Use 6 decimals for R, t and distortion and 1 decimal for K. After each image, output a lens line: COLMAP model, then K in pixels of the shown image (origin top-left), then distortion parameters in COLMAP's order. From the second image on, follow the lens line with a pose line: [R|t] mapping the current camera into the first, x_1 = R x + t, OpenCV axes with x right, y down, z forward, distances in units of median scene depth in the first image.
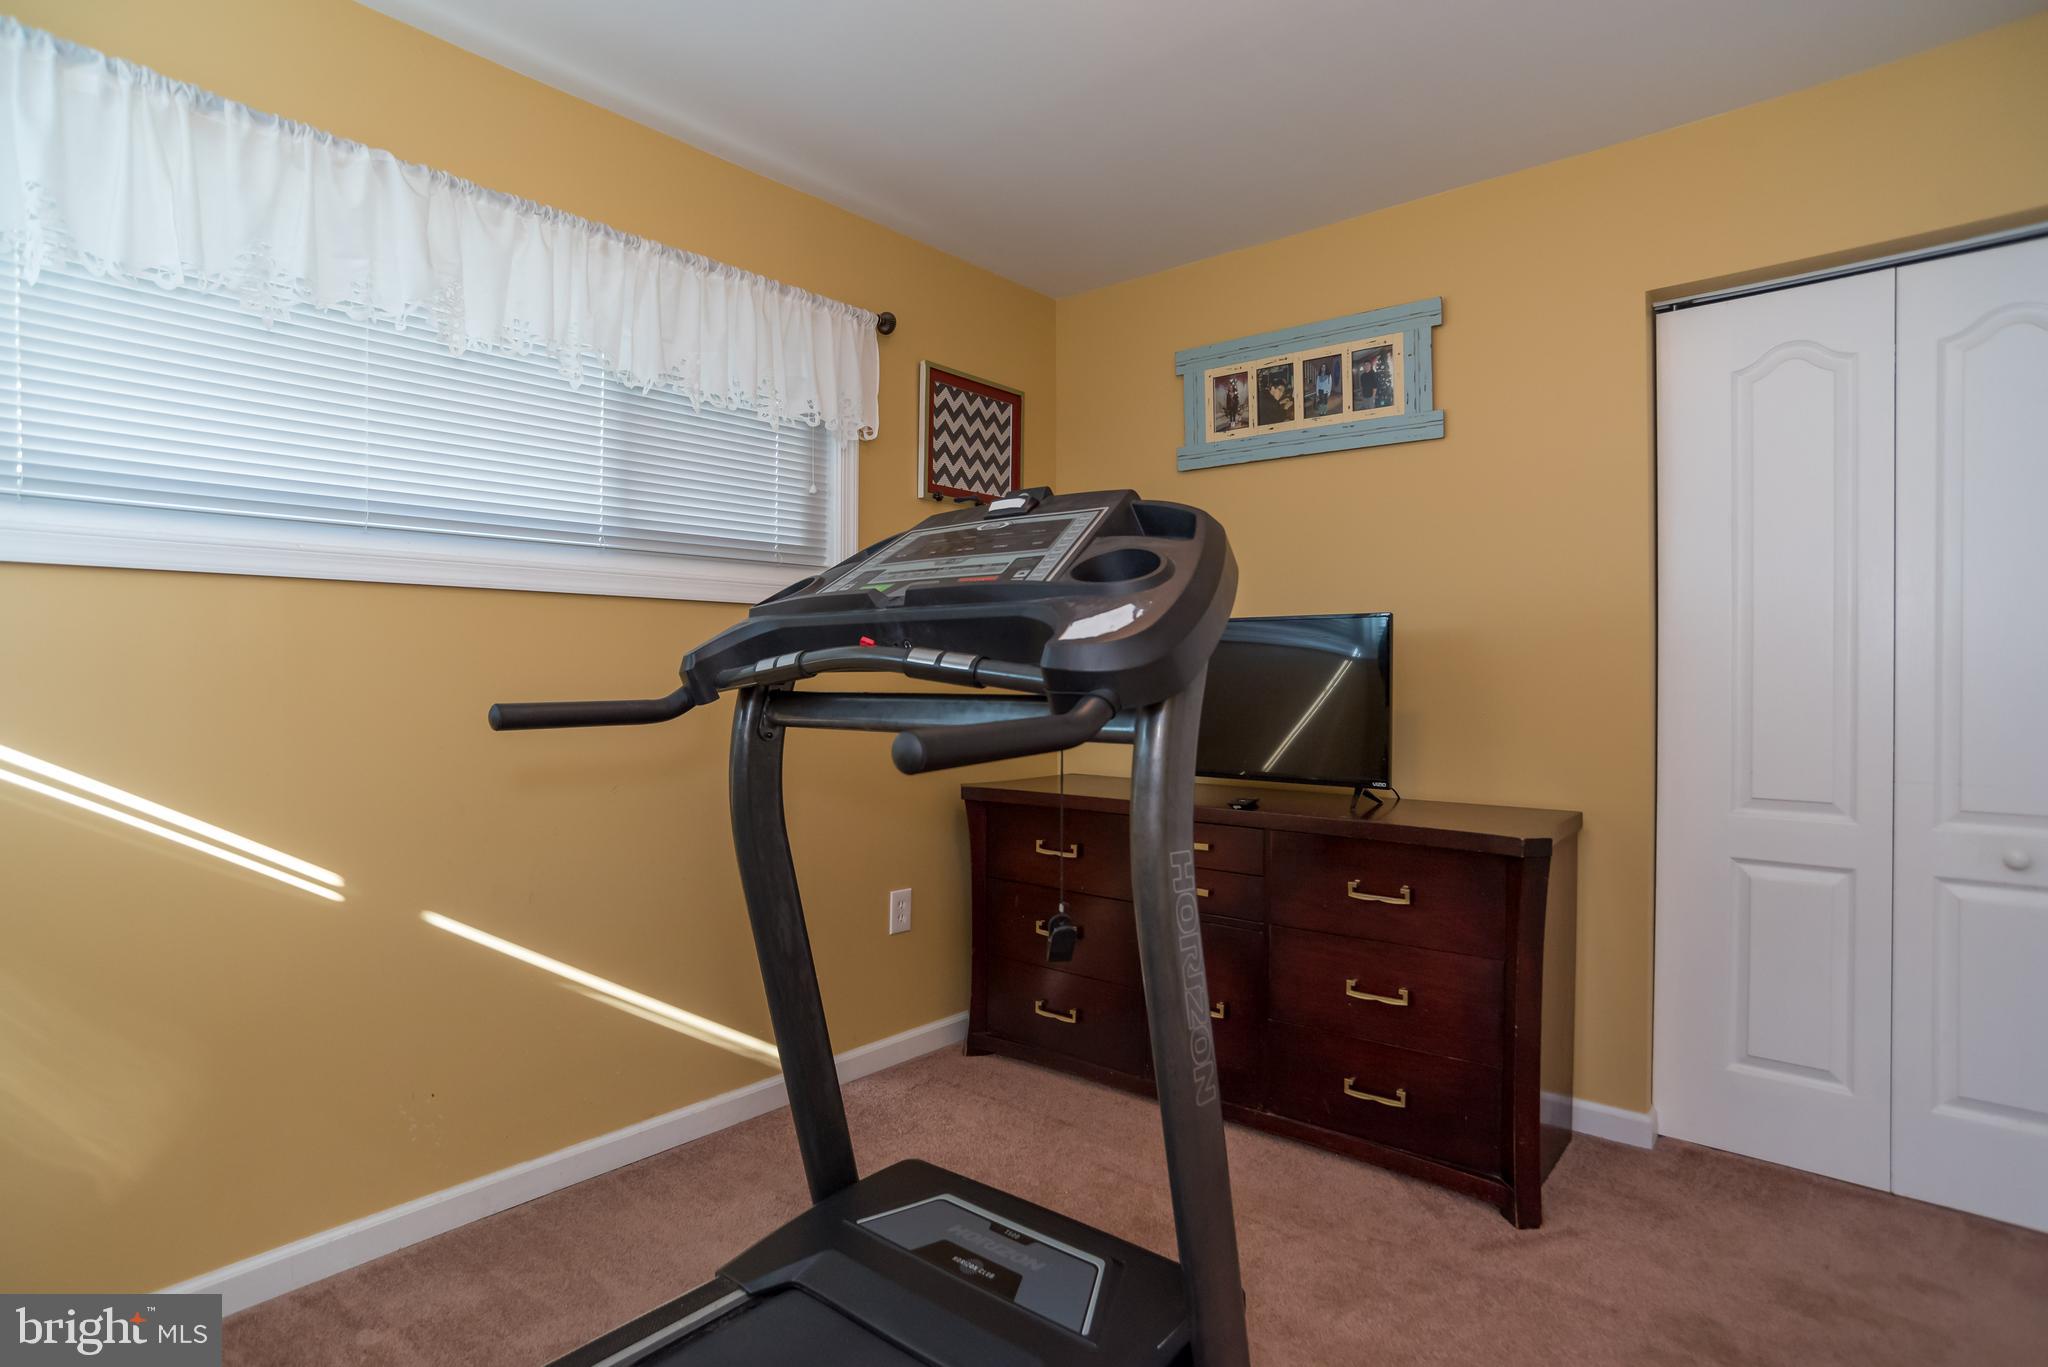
lens RADIAL K [[1045.0, 0, 1017.9], [0, 1045.0, 669.7], [0, 0, 1]] dist [-0.069384, 0.039575]
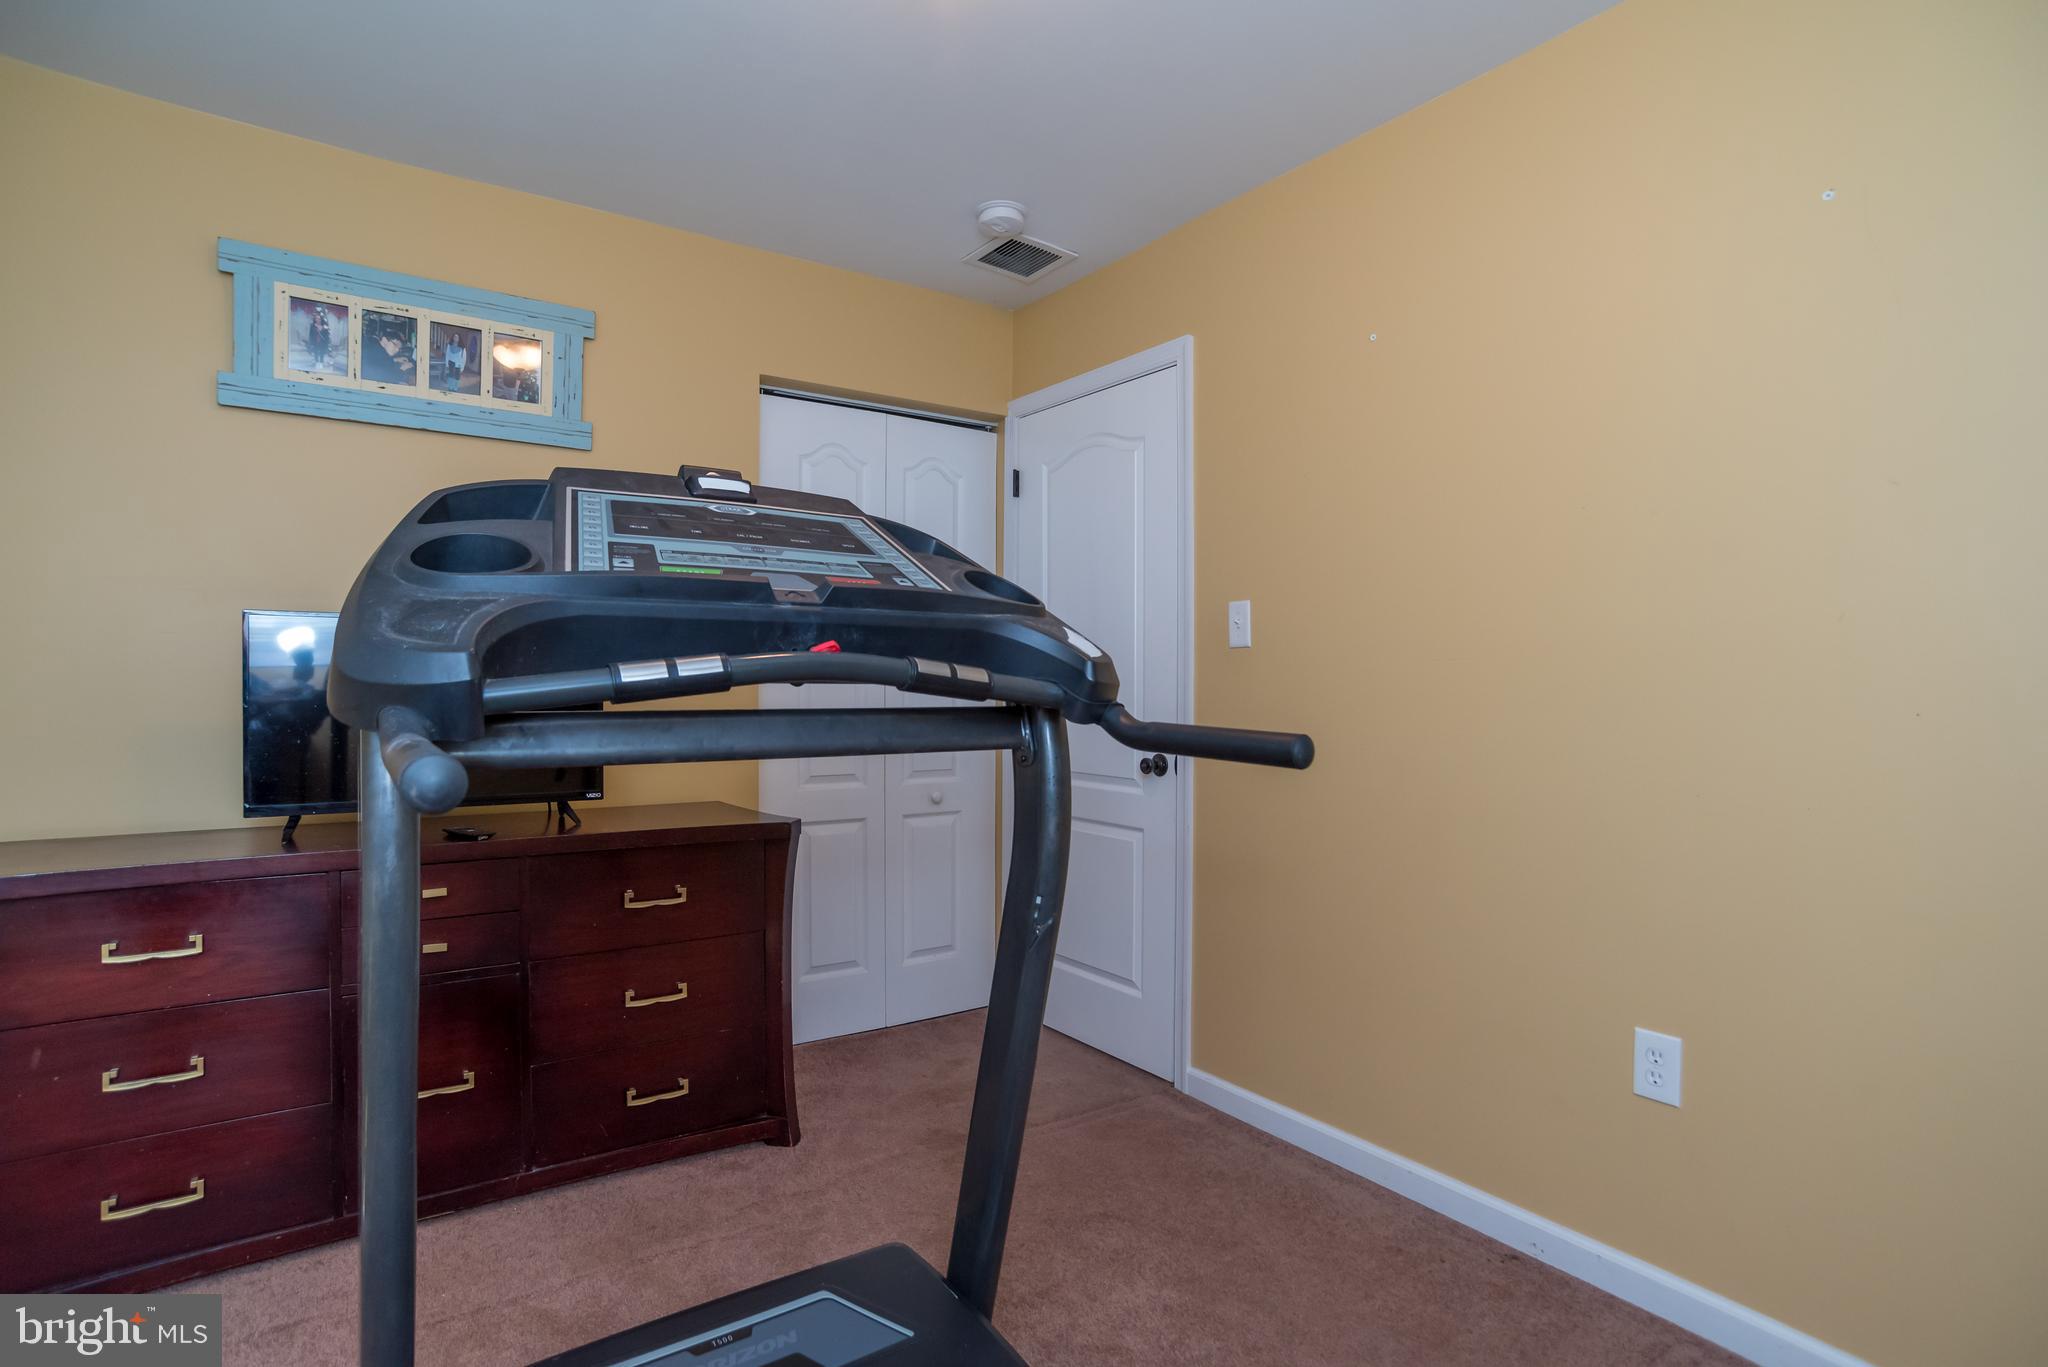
lens RADIAL K [[1030.1, 0, 1024.0], [0, 1030.1, 683.5], [0, 0, 1]] dist [-0.069664, 0.038932]
pose [[0.262017, 0.001442, 0.965062, -0.443156], [-0.009197, 0.999957, 0.001003, -0.000080], [-0.965019, -0.009138, 0.262019, 0.322854]]
